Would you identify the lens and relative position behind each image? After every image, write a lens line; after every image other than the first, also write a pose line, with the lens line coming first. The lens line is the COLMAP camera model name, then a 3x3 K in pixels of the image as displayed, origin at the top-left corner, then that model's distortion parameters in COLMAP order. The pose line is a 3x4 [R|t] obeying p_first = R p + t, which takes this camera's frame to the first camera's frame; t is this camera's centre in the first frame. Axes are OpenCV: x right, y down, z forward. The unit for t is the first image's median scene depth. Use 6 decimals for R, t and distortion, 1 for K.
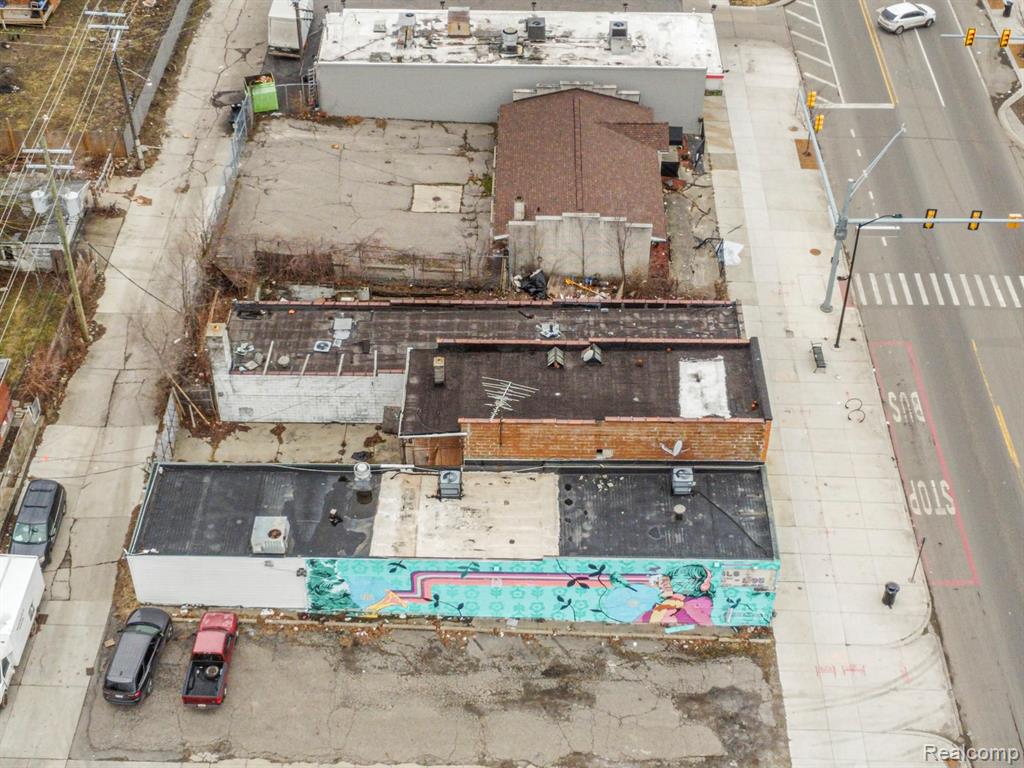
lens RADIAL K [[1482.0, 0, 512.0], [0, 1482.0, 384.0], [0, 0, 1]] dist [-0.039618, 0.090477]
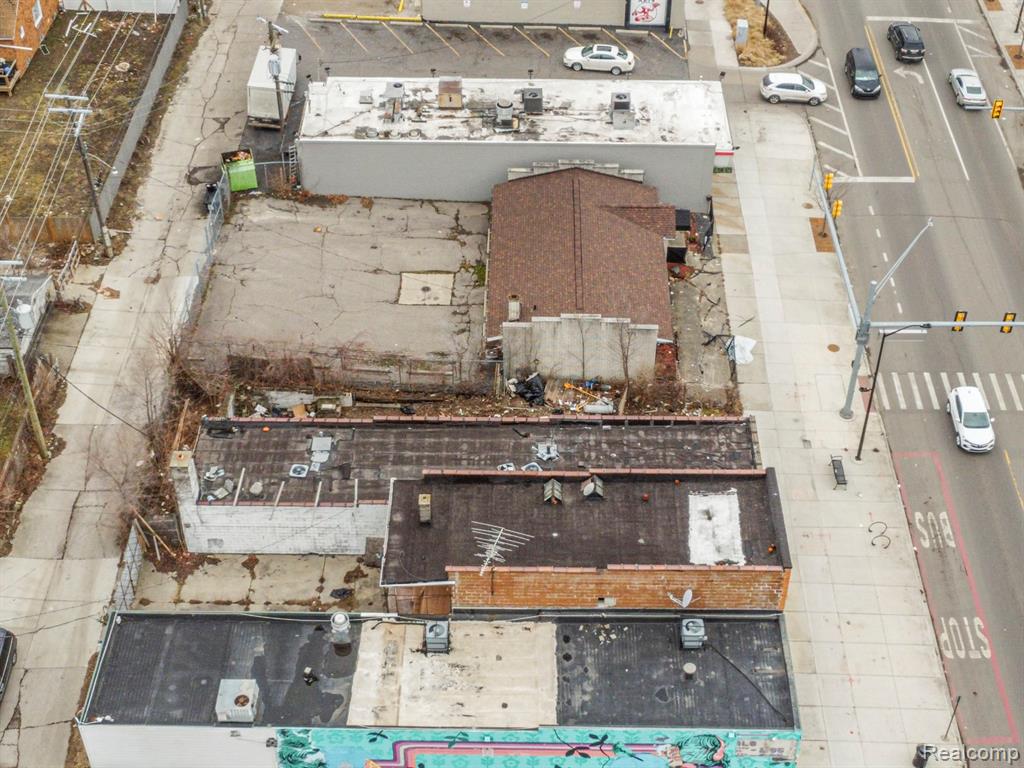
lens RADIAL K [[1482.0, 0, 512.0], [0, 1482.0, 384.0], [0, 0, 1]] dist [-0.039618, 0.090477]
pose [[0.999997, -0.001814, -0.001357, 0.004977], [0.001812, 0.999997, -0.001446, -0.073010], [0.001360, 0.001444, 0.999998, 0.078843]]
